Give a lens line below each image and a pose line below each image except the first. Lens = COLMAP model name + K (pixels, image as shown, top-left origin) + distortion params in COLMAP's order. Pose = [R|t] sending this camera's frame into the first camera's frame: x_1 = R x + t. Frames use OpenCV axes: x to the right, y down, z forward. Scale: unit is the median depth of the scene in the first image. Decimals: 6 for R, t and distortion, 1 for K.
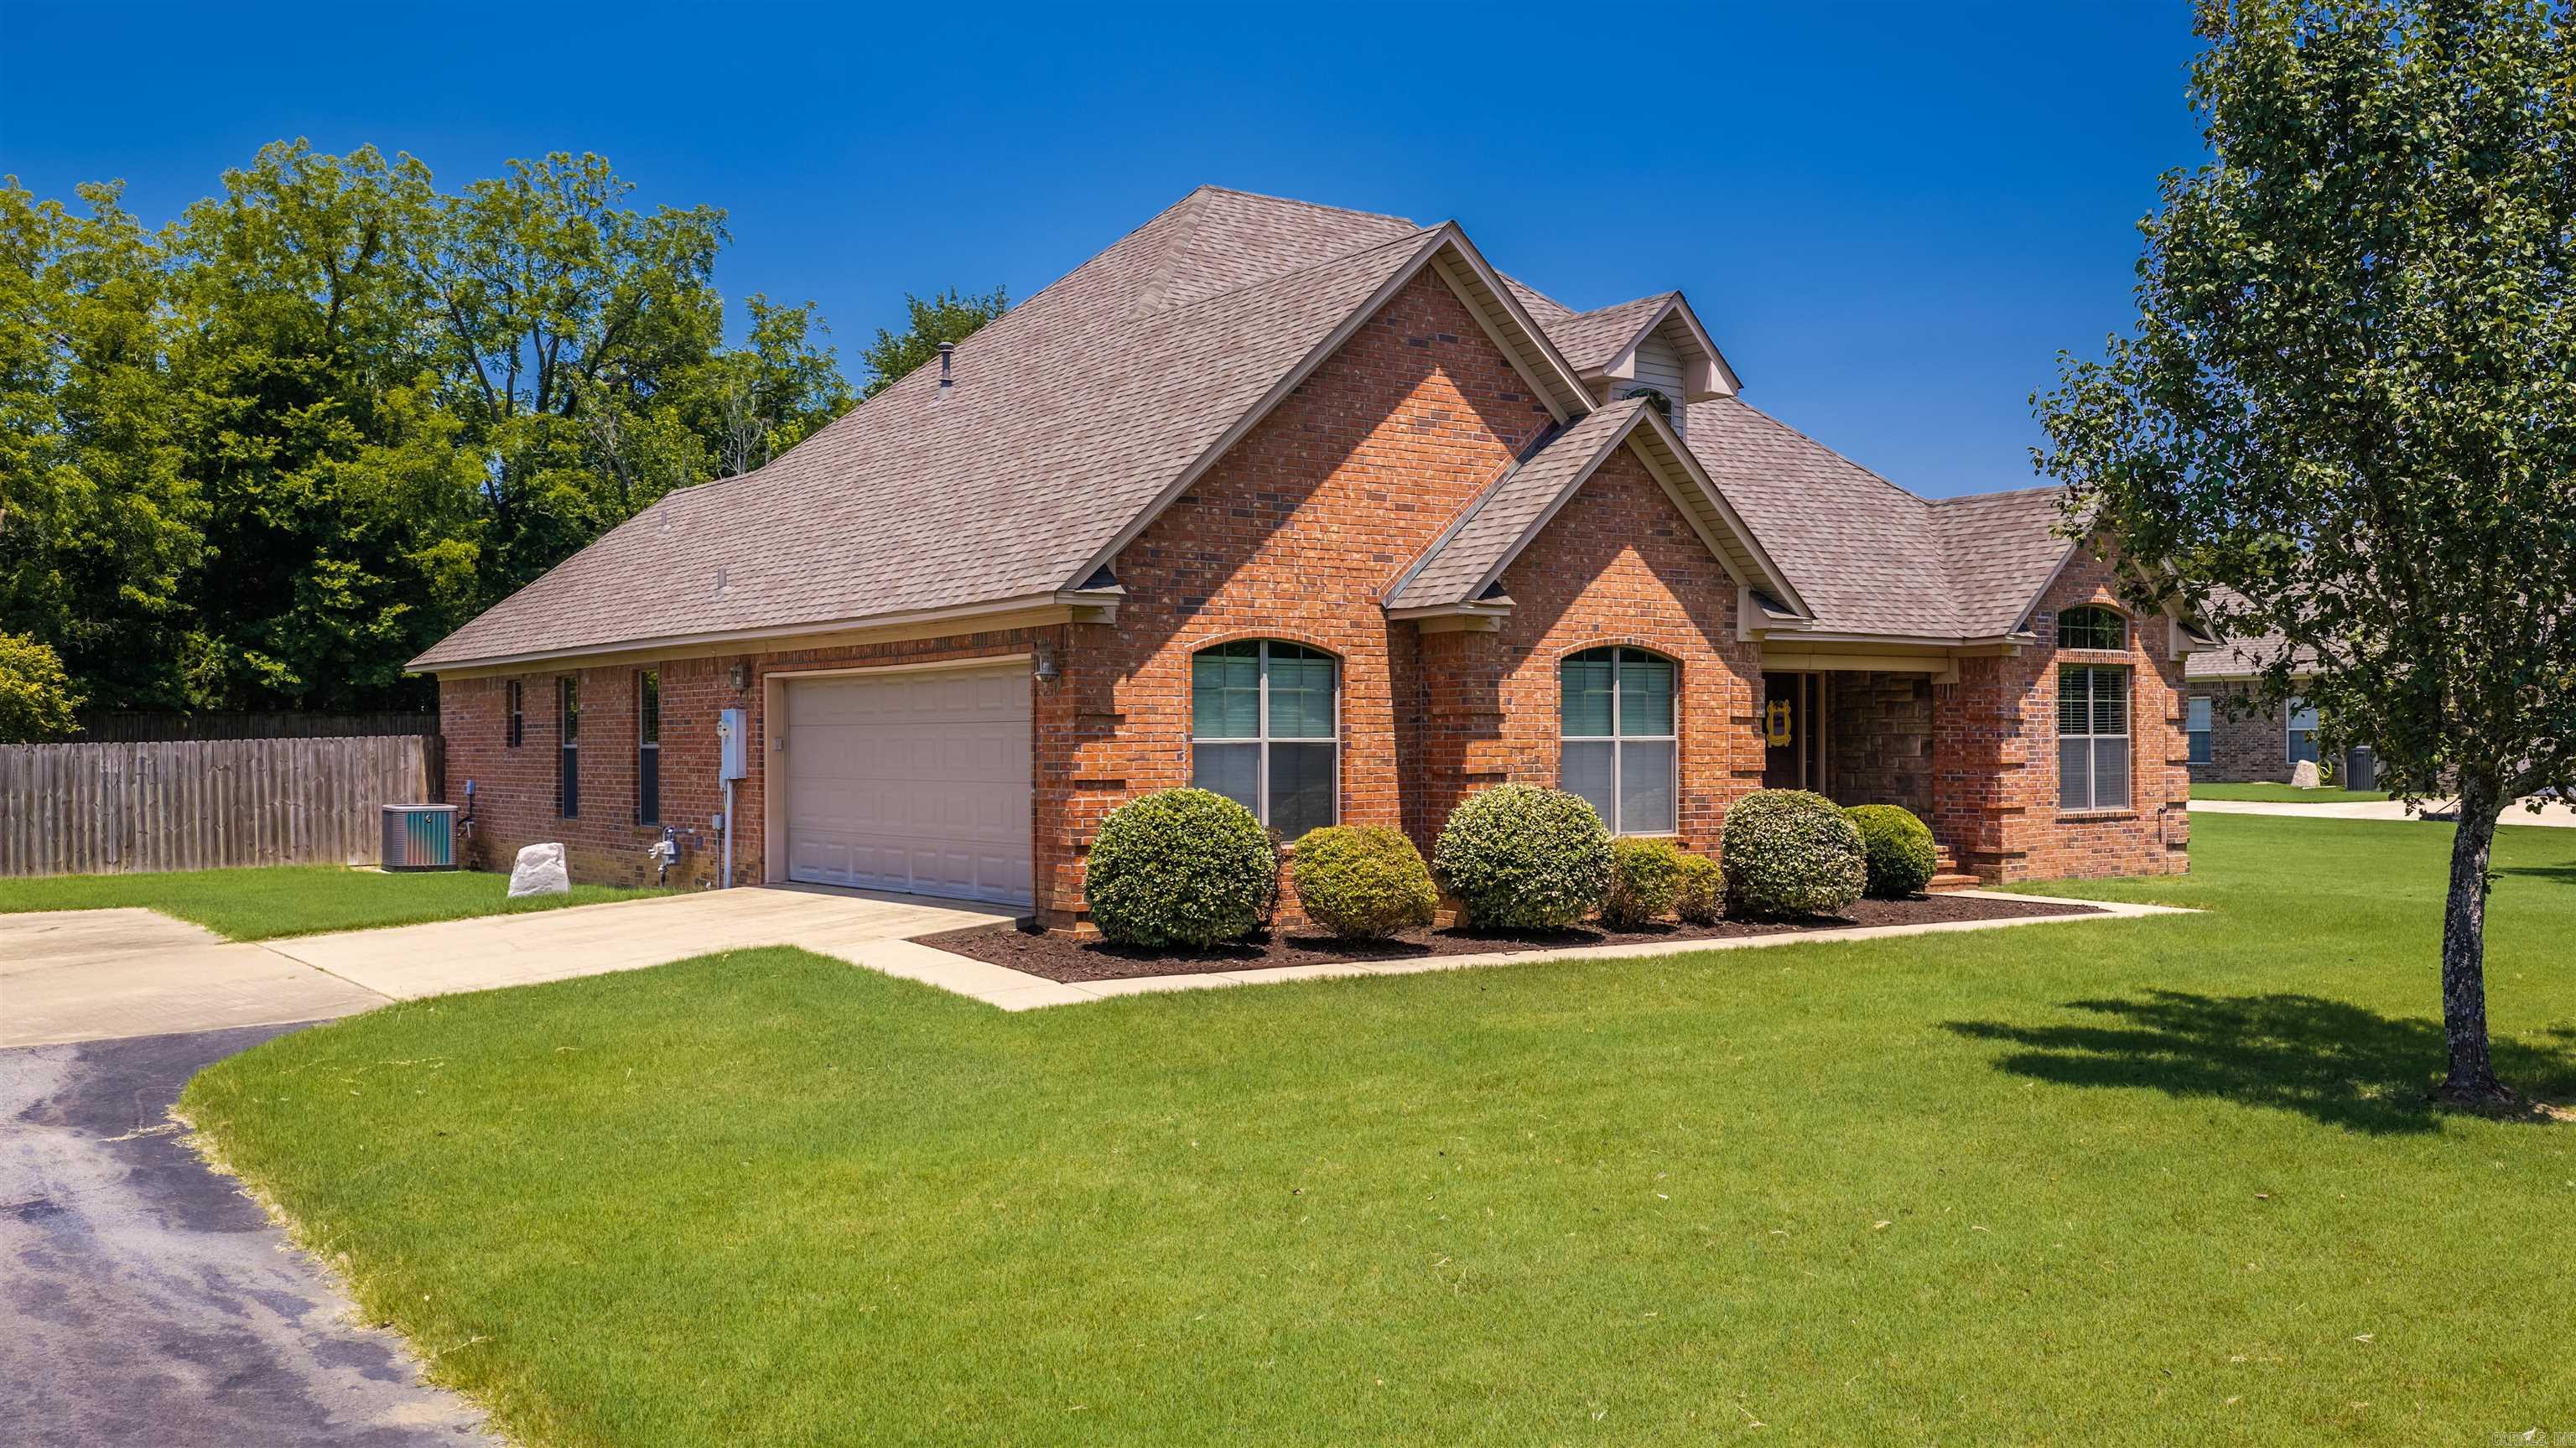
lens RADIAL K [[2217.8, 0, 1283.4], [0, 2217.8, 731.4], [0, 0, 1]] dist [0.033260, -0.077932]
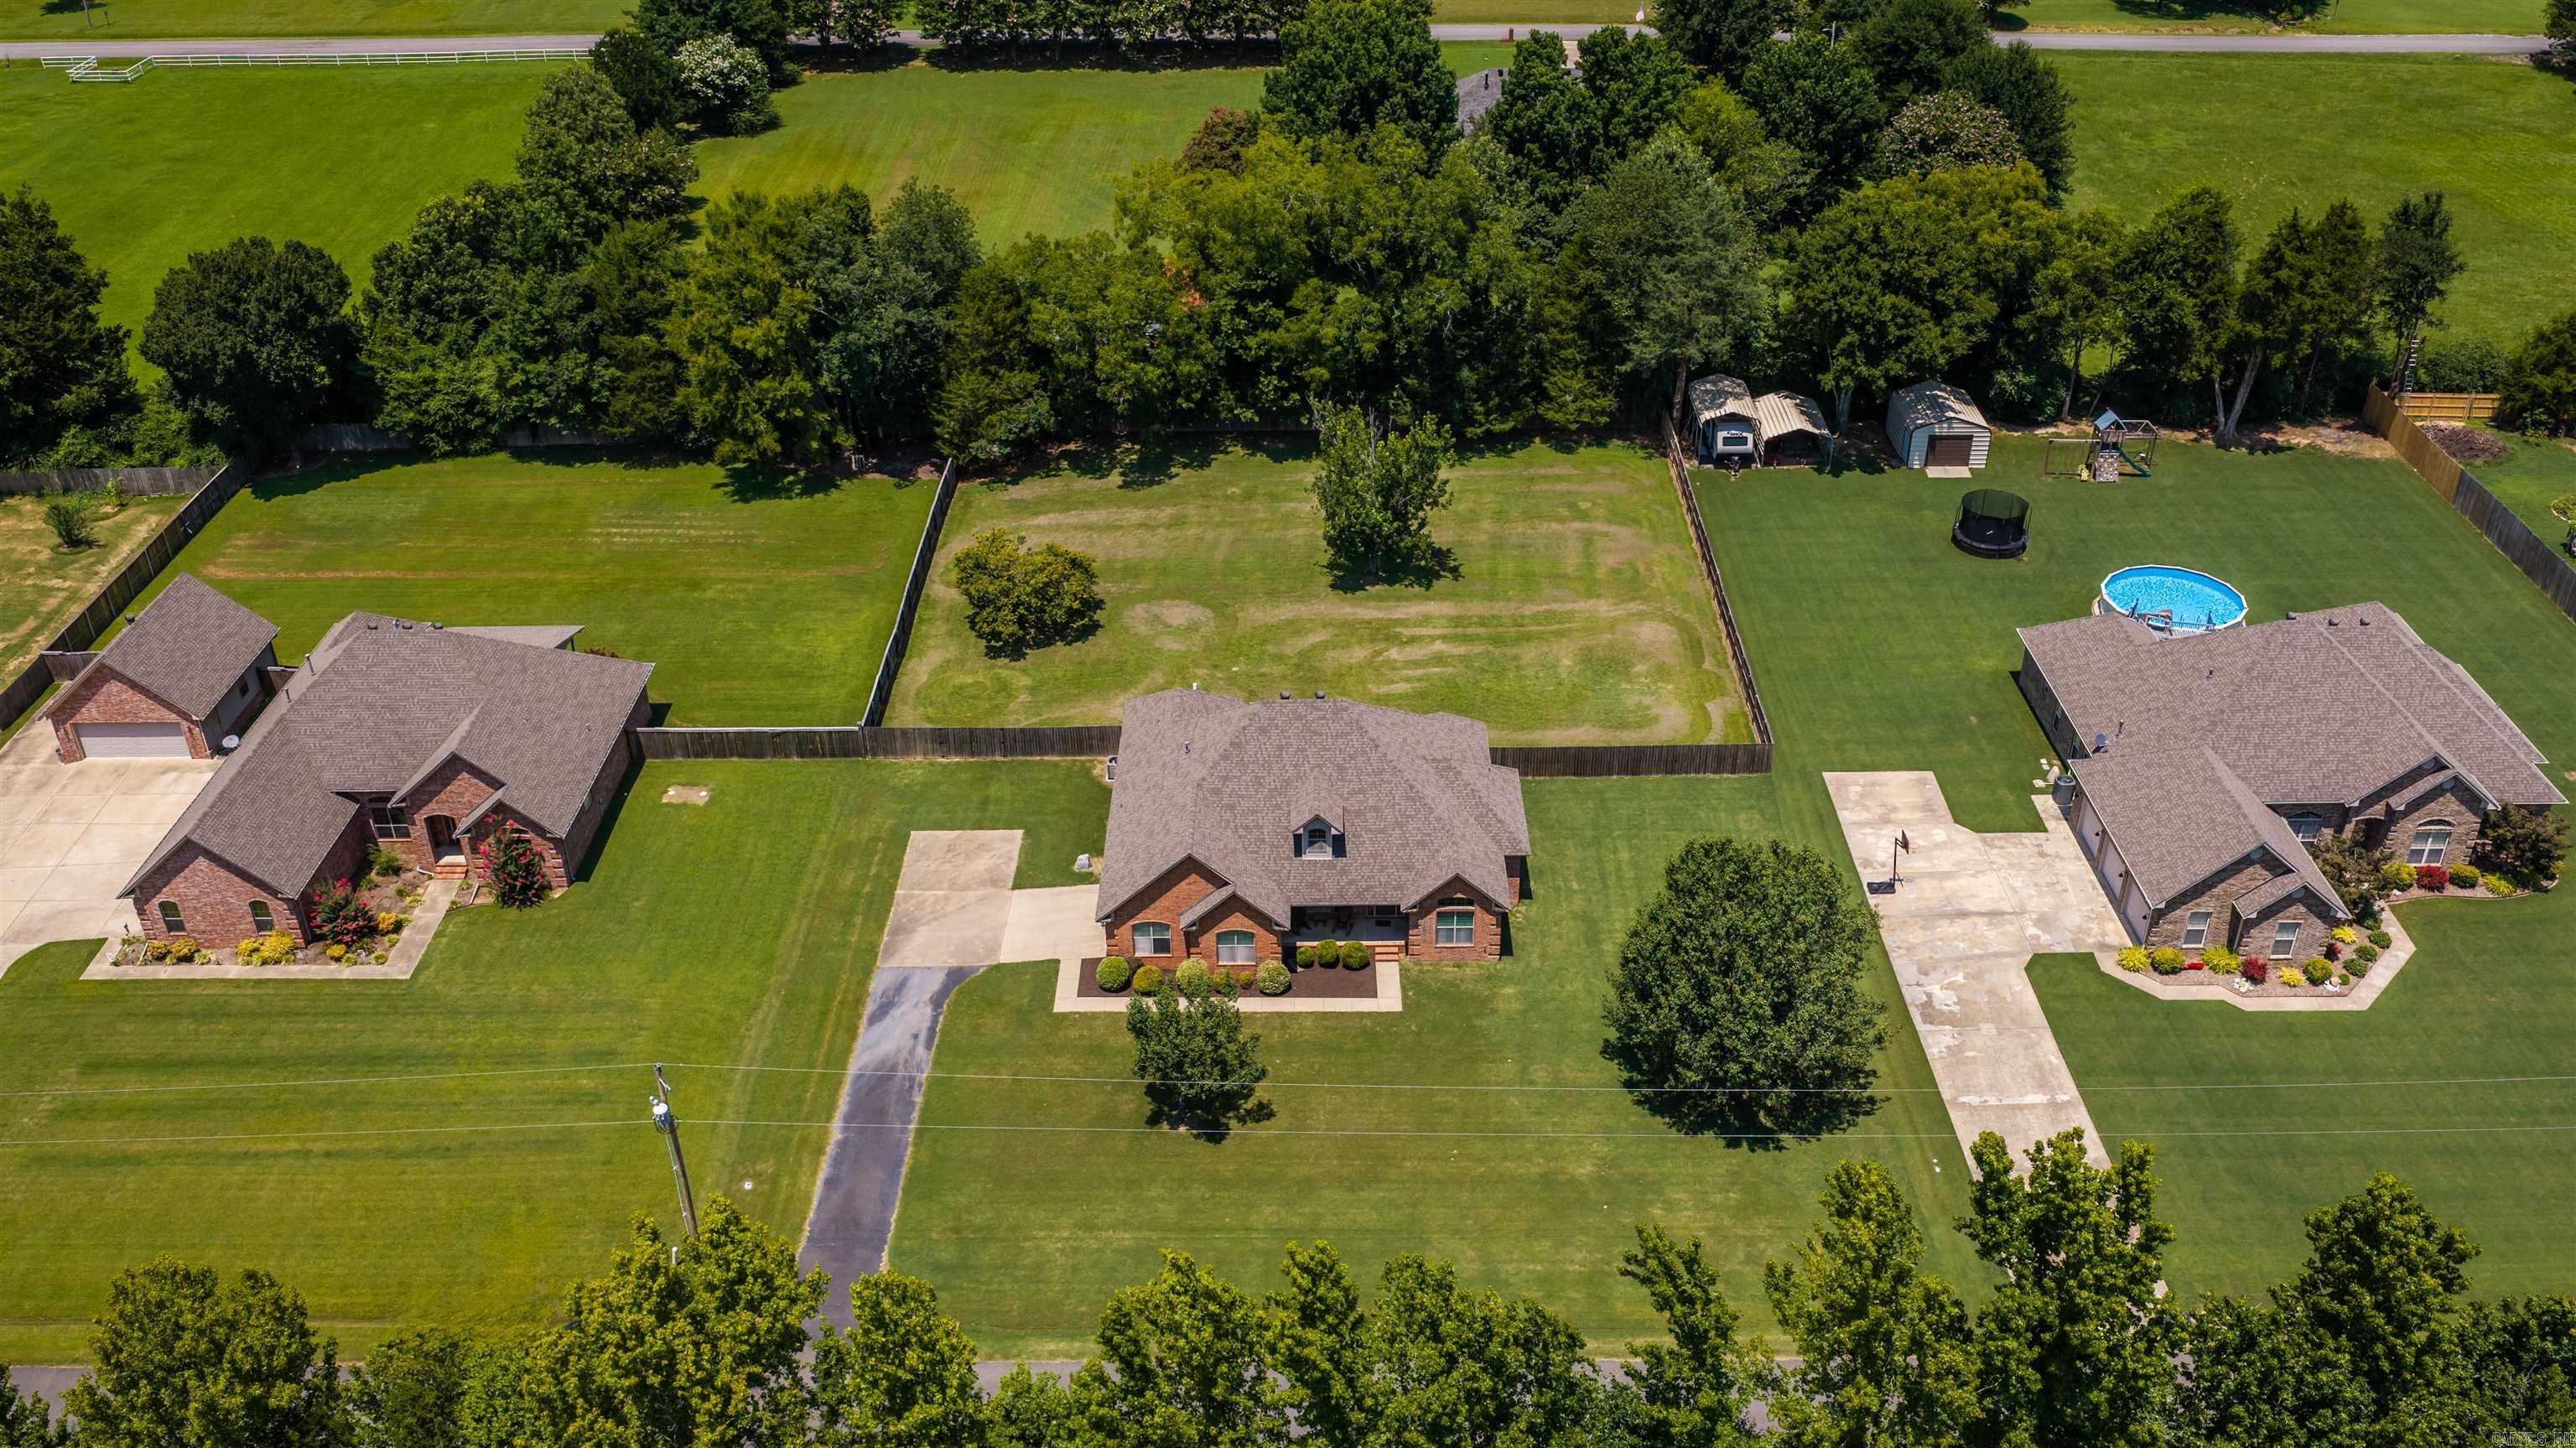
lens RADIAL K [[2140.5, 0, 1290.8], [0, 2140.5, 731.9], [0, 0, 1]] dist [0.039374, -0.079436]
pose [[0.798011, 0.313091, -0.514930, 1.874094], [0.015467, 0.843530, 0.536859, -2.158698], [0.602445, -0.436384, 0.668303, -1.327693]]
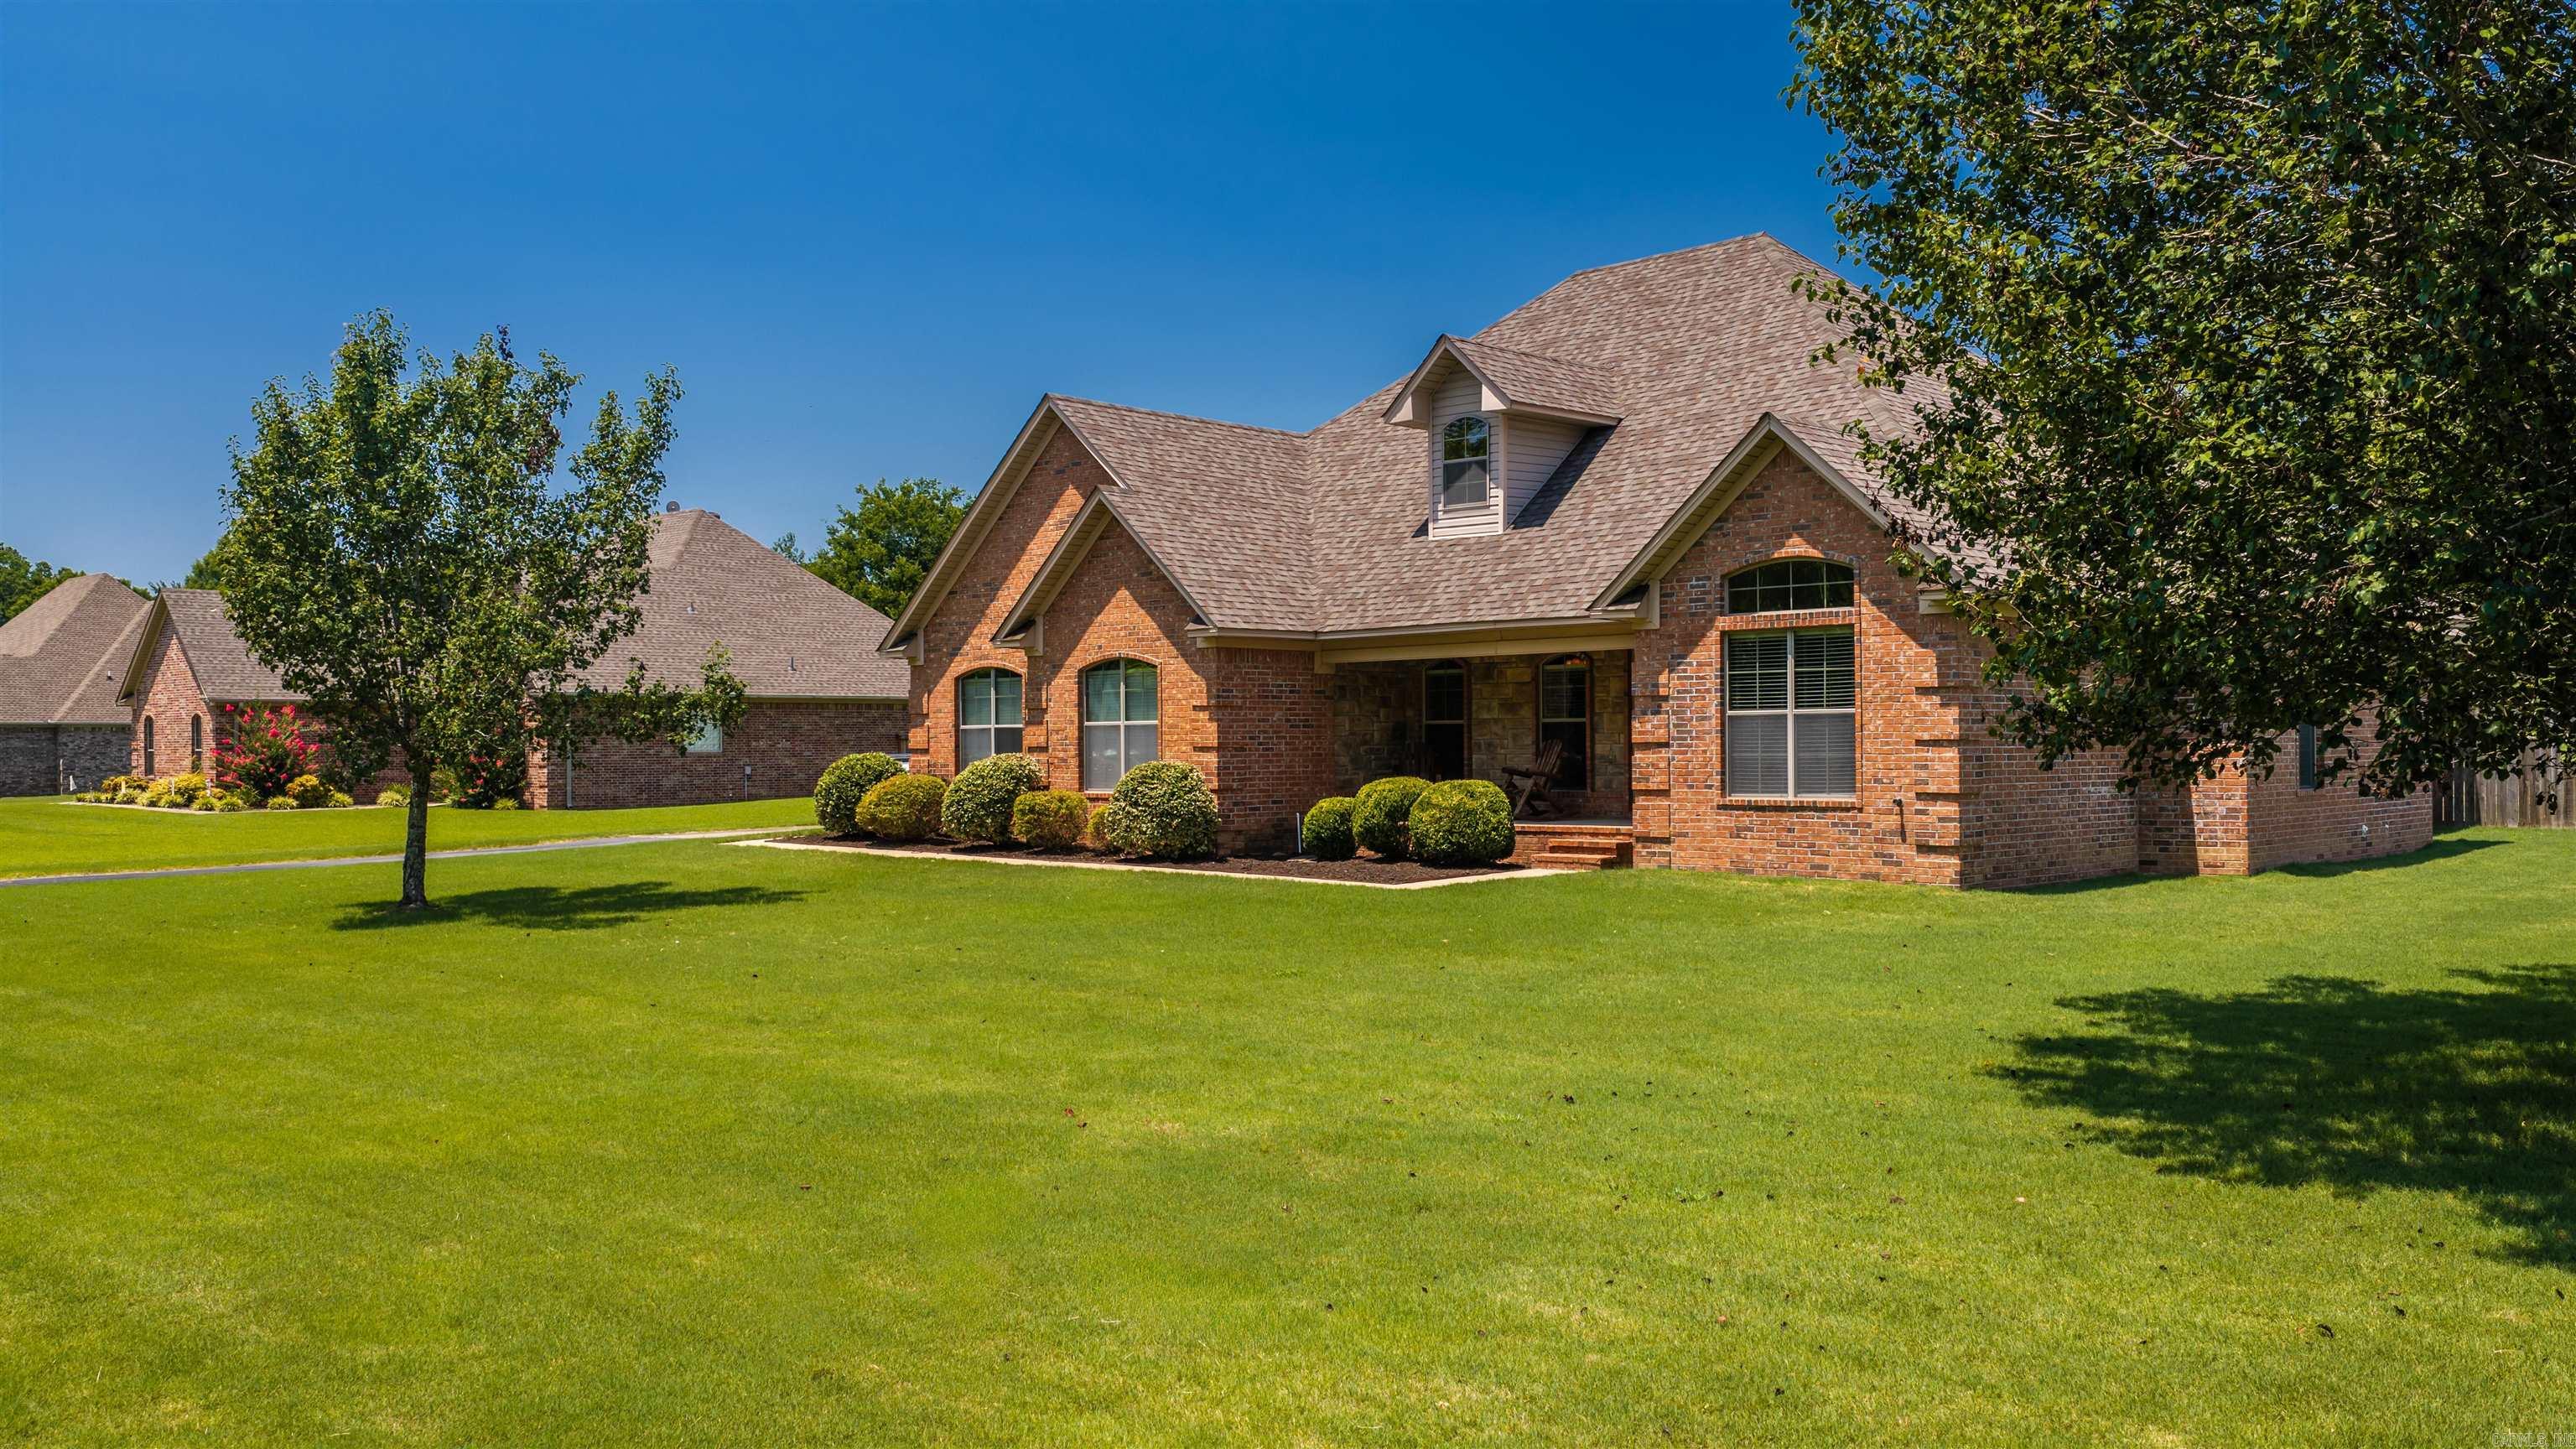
lens RADIAL K [[2111.6, 0, 1288.0], [0, 2111.6, 724.5], [0, 0, 1]] dist [0.051760, -0.190597]
pose [[0.153823, -0.005831, -0.988081, 1.195828], [0.011723, 0.999923, -0.004076, 0.008620], [0.988029, -0.010957, 0.153879, 0.711634]]
